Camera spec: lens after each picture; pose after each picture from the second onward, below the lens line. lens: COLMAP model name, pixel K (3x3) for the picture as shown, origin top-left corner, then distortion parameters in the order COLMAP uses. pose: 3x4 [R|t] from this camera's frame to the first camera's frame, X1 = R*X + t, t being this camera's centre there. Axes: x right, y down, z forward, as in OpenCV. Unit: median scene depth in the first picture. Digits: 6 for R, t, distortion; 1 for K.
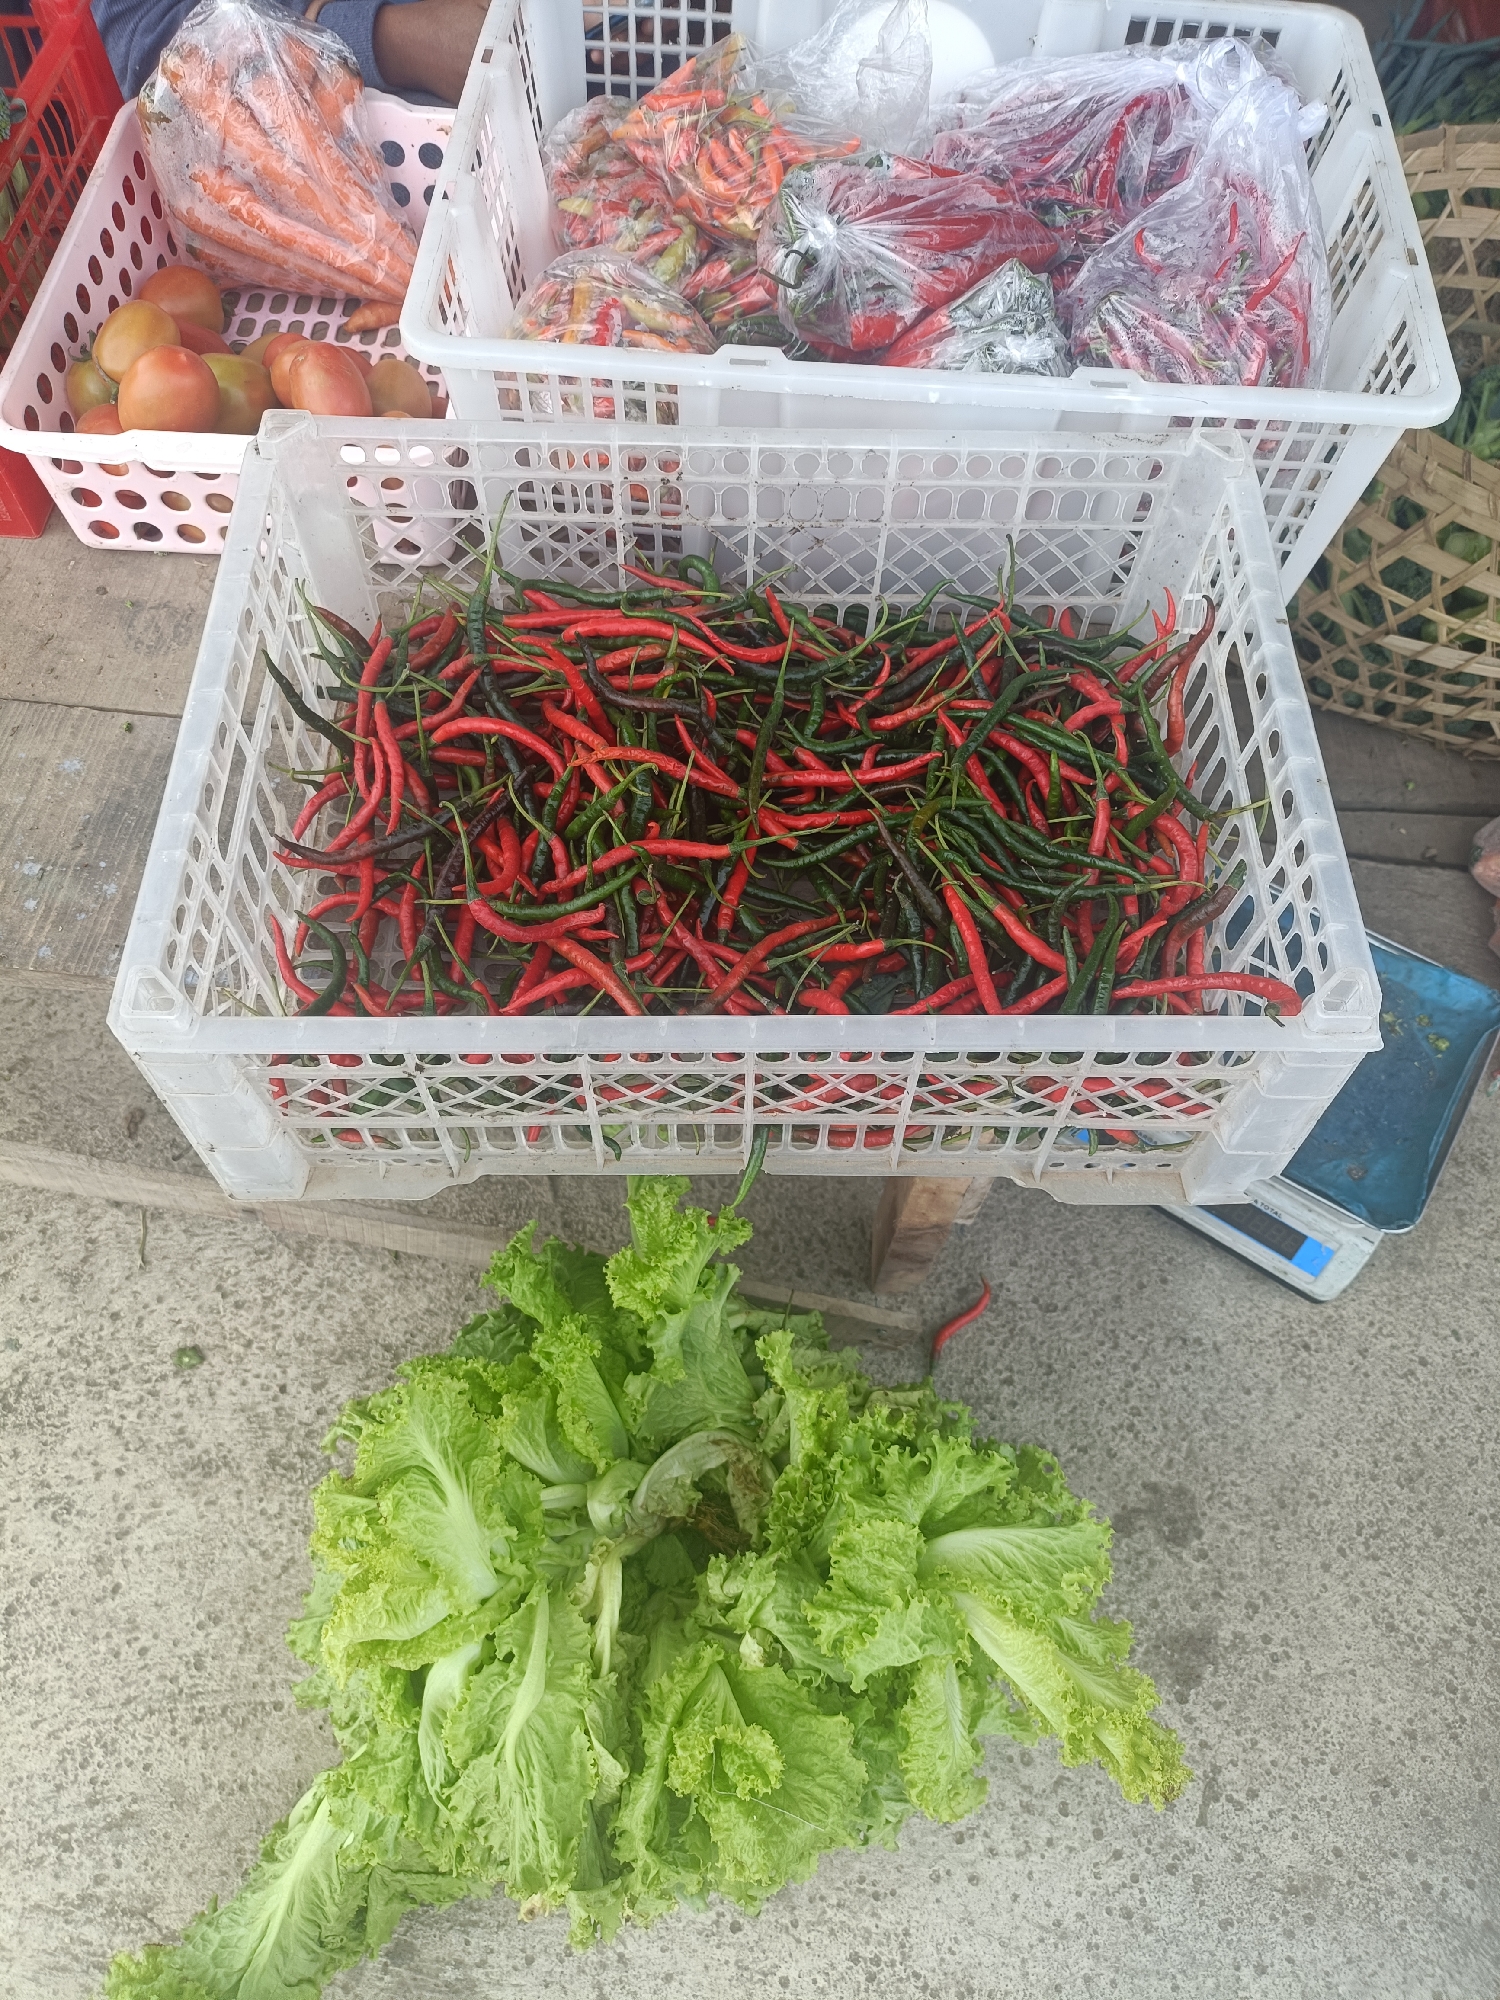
lens RADIAL K [[1460.8, 0, 761.3], [0, 1460.8, 987.2], [0, 0, 1]] dist [0.012322, -0.007419]
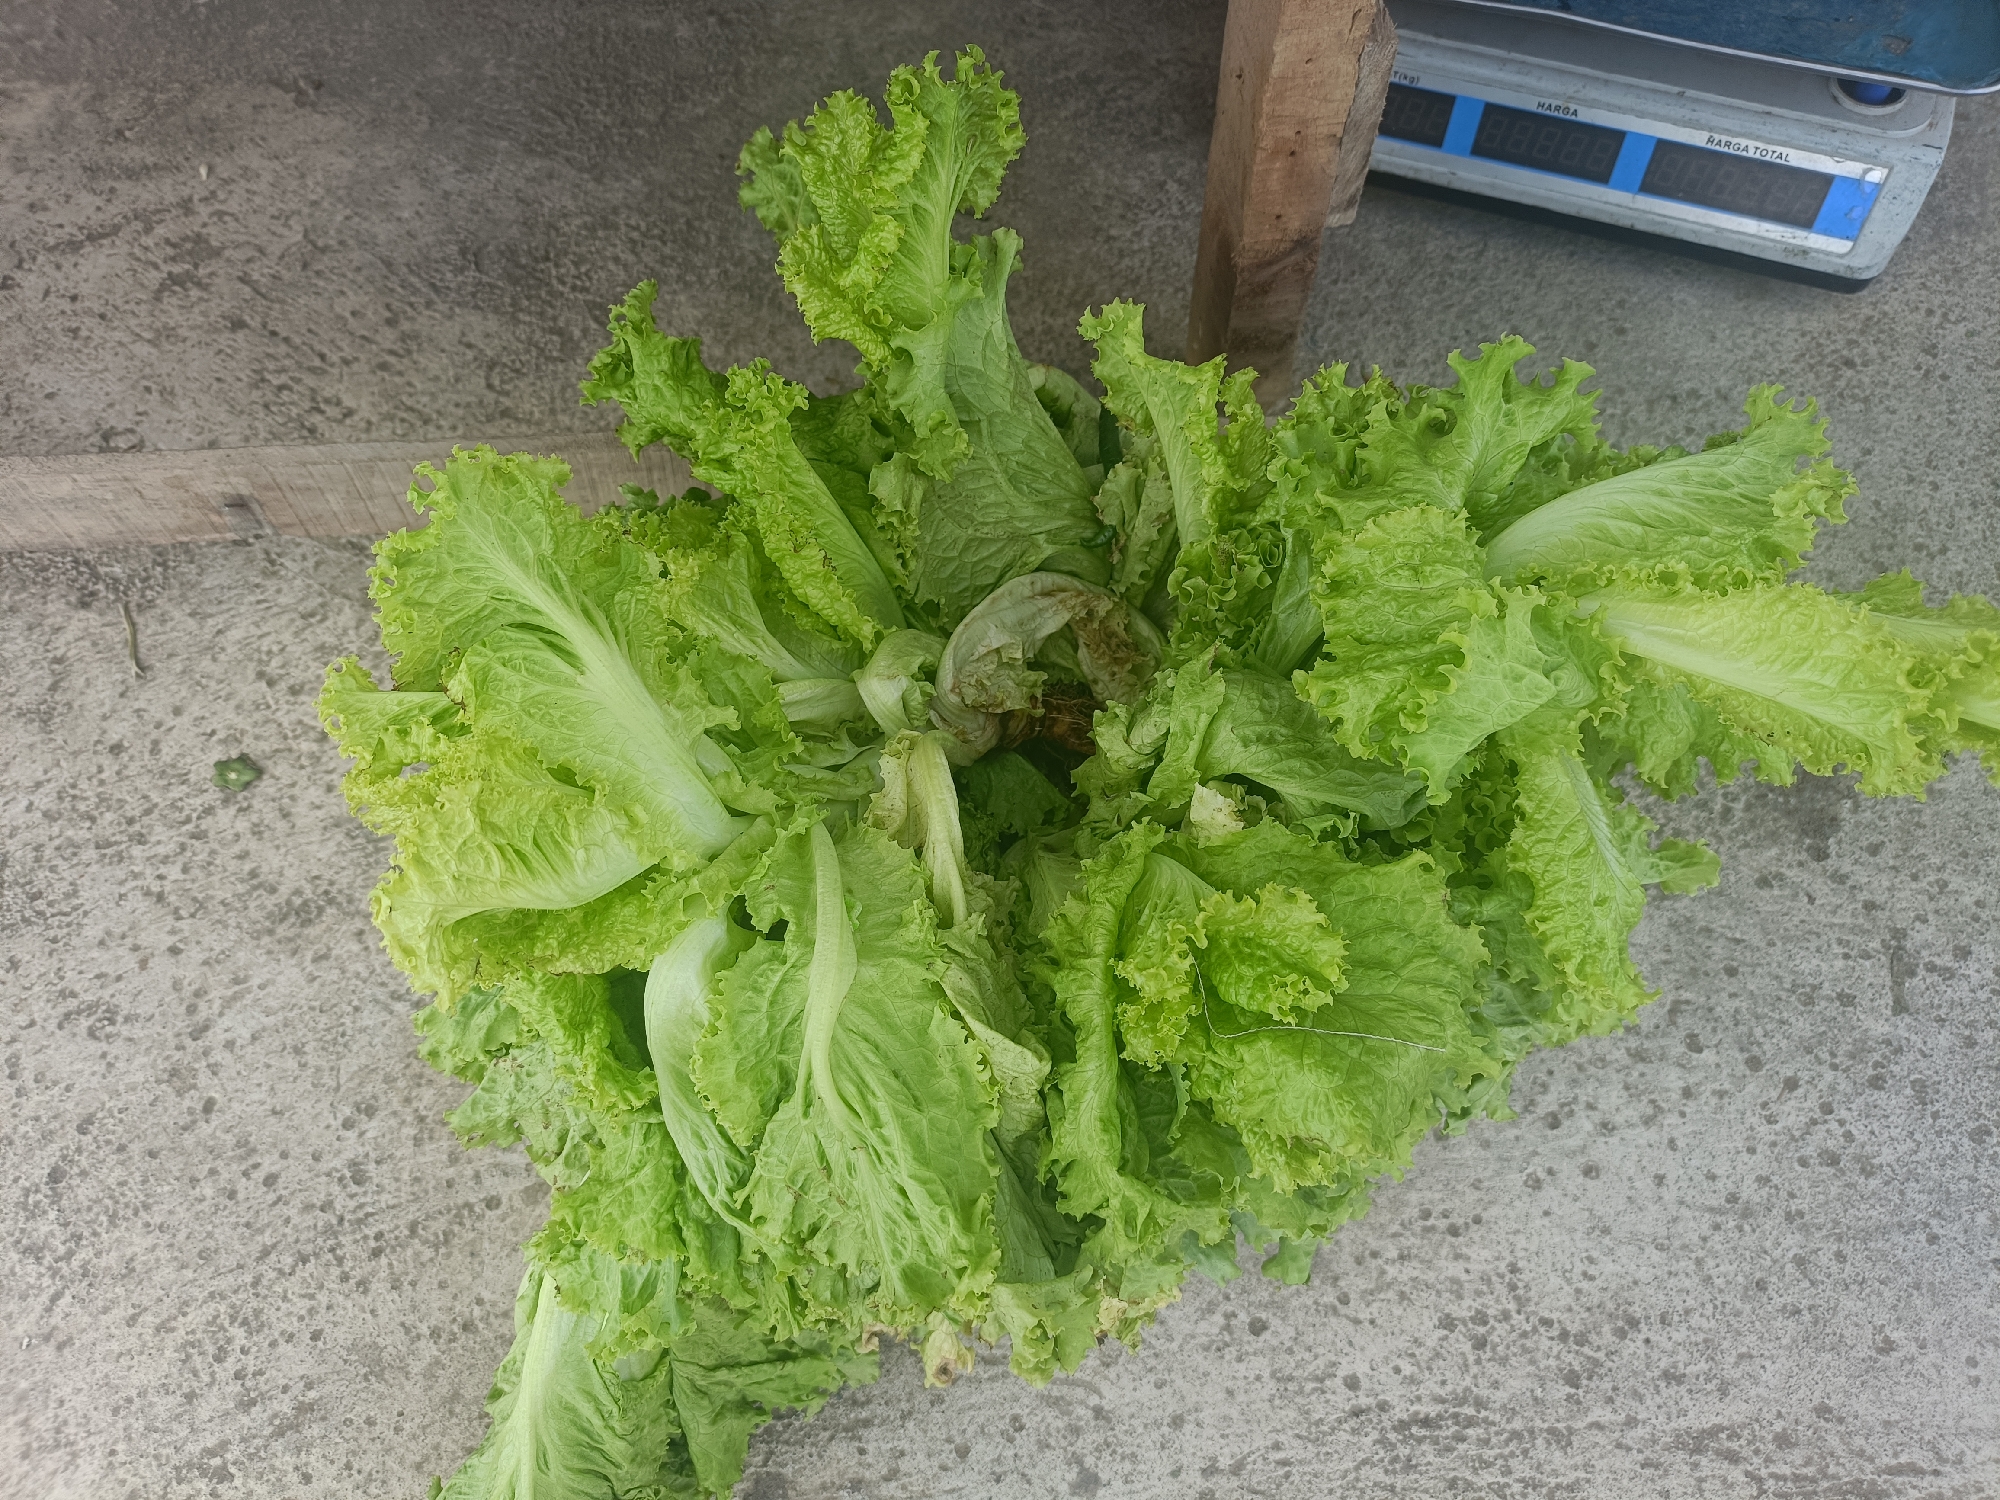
lens RADIAL K [[1457.5, 0, 1003.8], [0, 1457.5, 736.3], [0, 0, 1]] dist [0.007324, -0.006675]
pose [[0.968285, -0.249785, 0.005702, -0.068046], [0.247474, 0.961967, 0.115657, 0.302015], [-0.034375, -0.110578, 0.993273, 0.411439]]
